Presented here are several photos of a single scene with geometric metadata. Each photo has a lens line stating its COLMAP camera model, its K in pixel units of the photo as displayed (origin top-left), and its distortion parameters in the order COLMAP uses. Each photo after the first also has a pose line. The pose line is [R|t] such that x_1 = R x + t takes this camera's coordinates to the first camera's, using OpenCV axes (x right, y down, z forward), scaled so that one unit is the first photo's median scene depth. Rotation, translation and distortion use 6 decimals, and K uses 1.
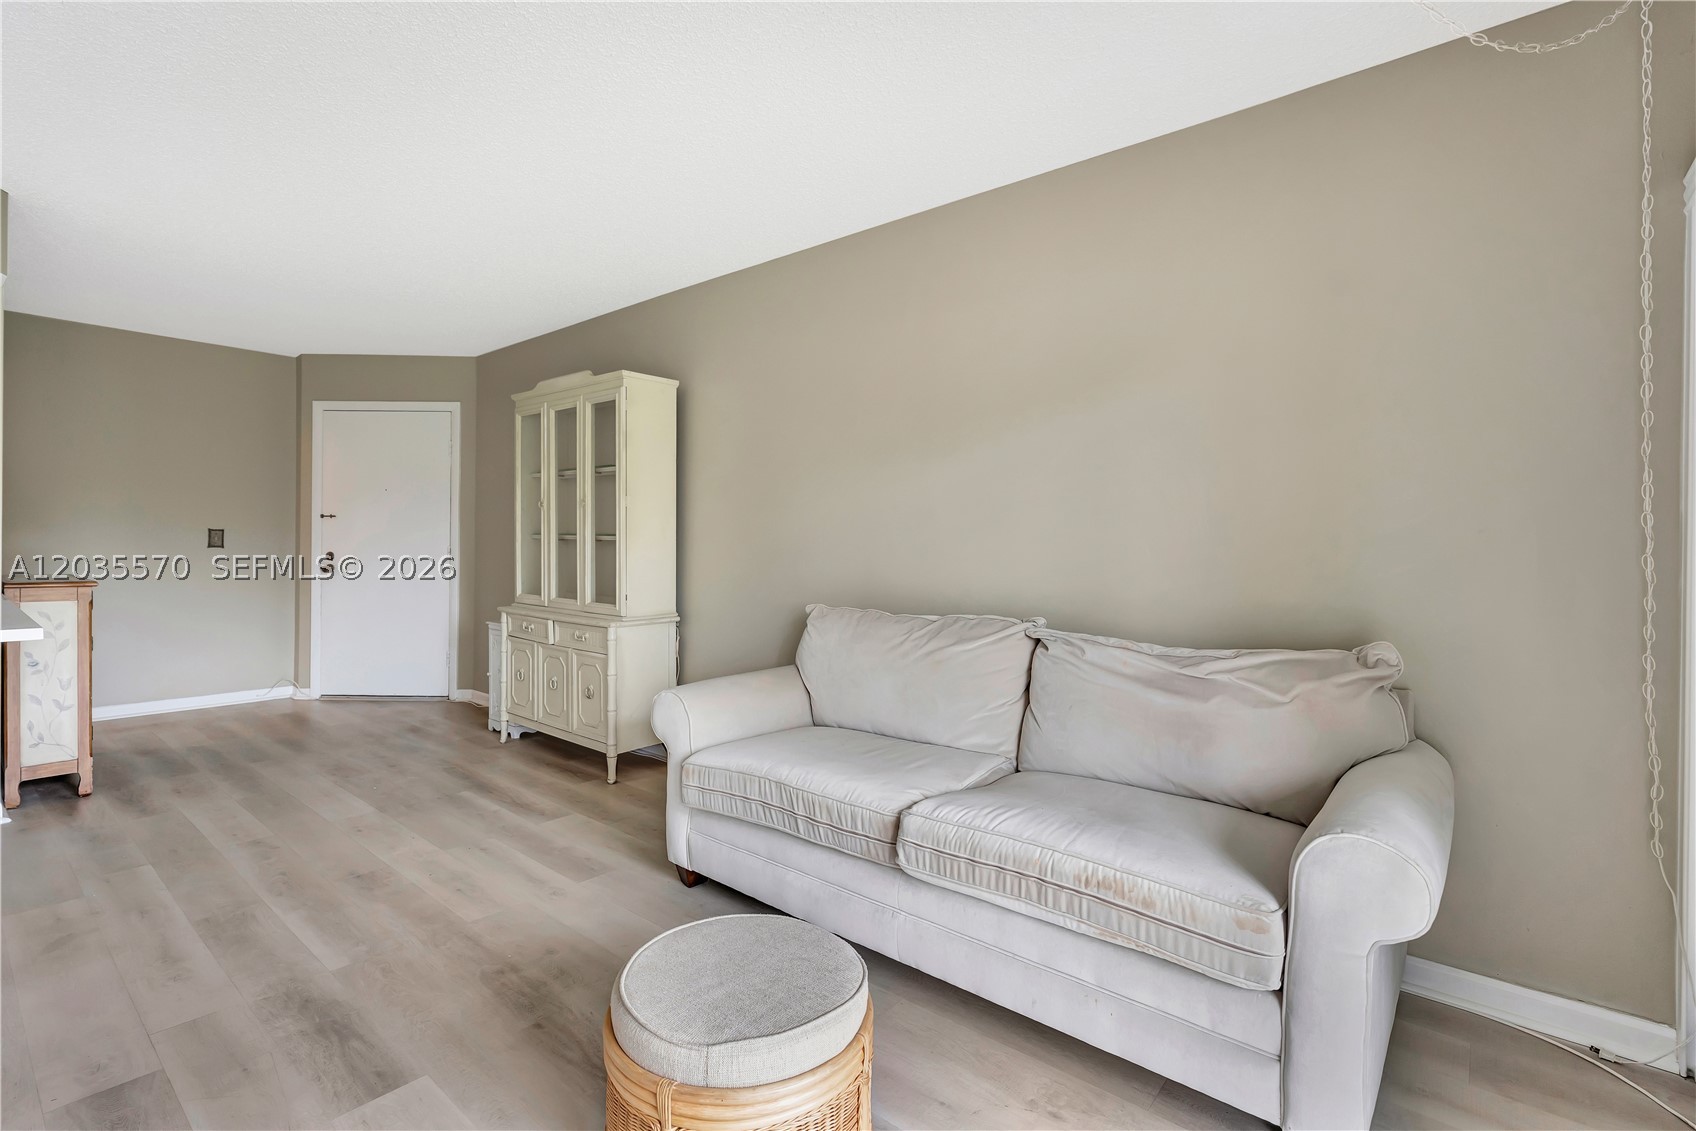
lens RADIAL K [[774.8, 0, 847.2], [0, 774.8, 547.4], [0, 0, 1]] dist [-0.004396, 0.000432]
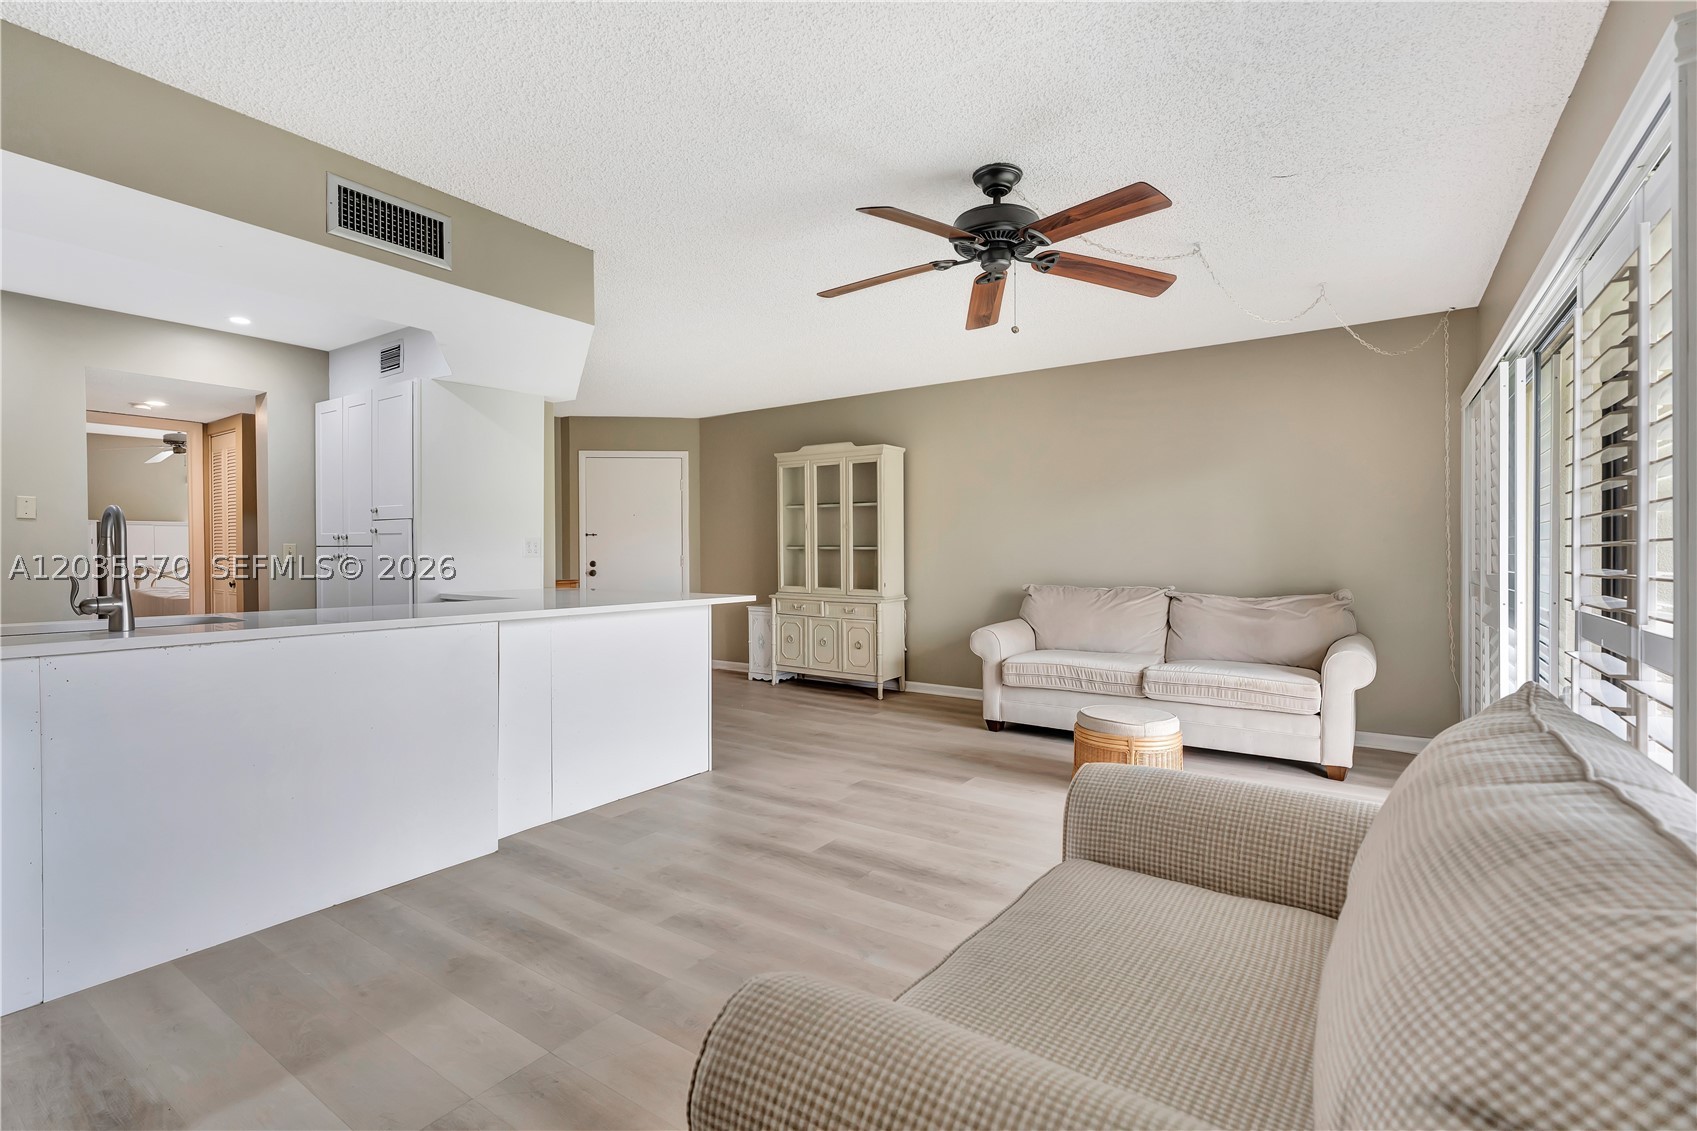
lens RADIAL K [[768.4, 0, 848.5], [0, 768.4, 565.5], [0, 0, 1]] dist [-0.007014, 0.000177]
pose [[0.995086, -0.016134, 0.097694, -0.594861], [0.014556, 0.999752, 0.016844, -0.004541], [-0.097942, -0.015339, 0.995074, -0.667076]]
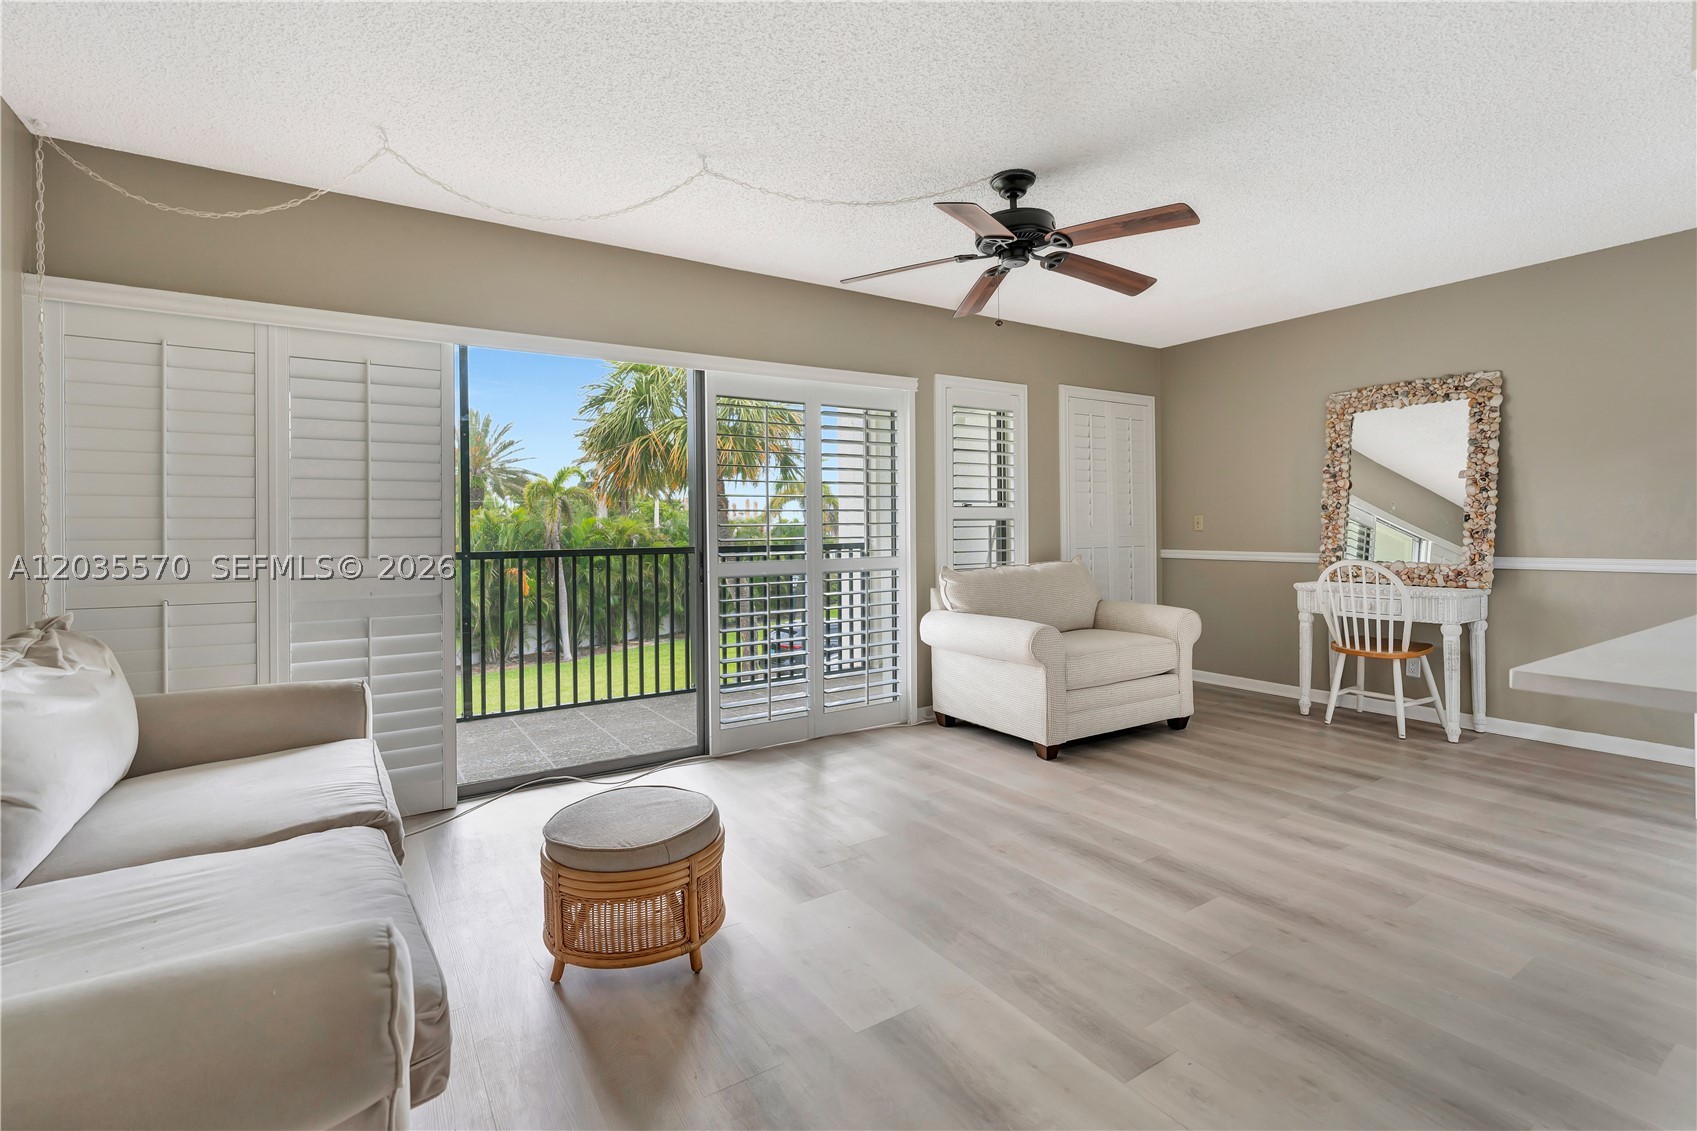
lens RADIAL K [[775.5, 0, 846.7], [0, 775.5, 534.1], [0, 0, 1]] dist [-0.002443, 0.000246]
pose [[-0.954861, -0.003848, 0.297028, -0.436424], [0.000015, 0.999915, 0.013003, -0.003813], [-0.297053, 0.012420, -0.954780, 1.031297]]
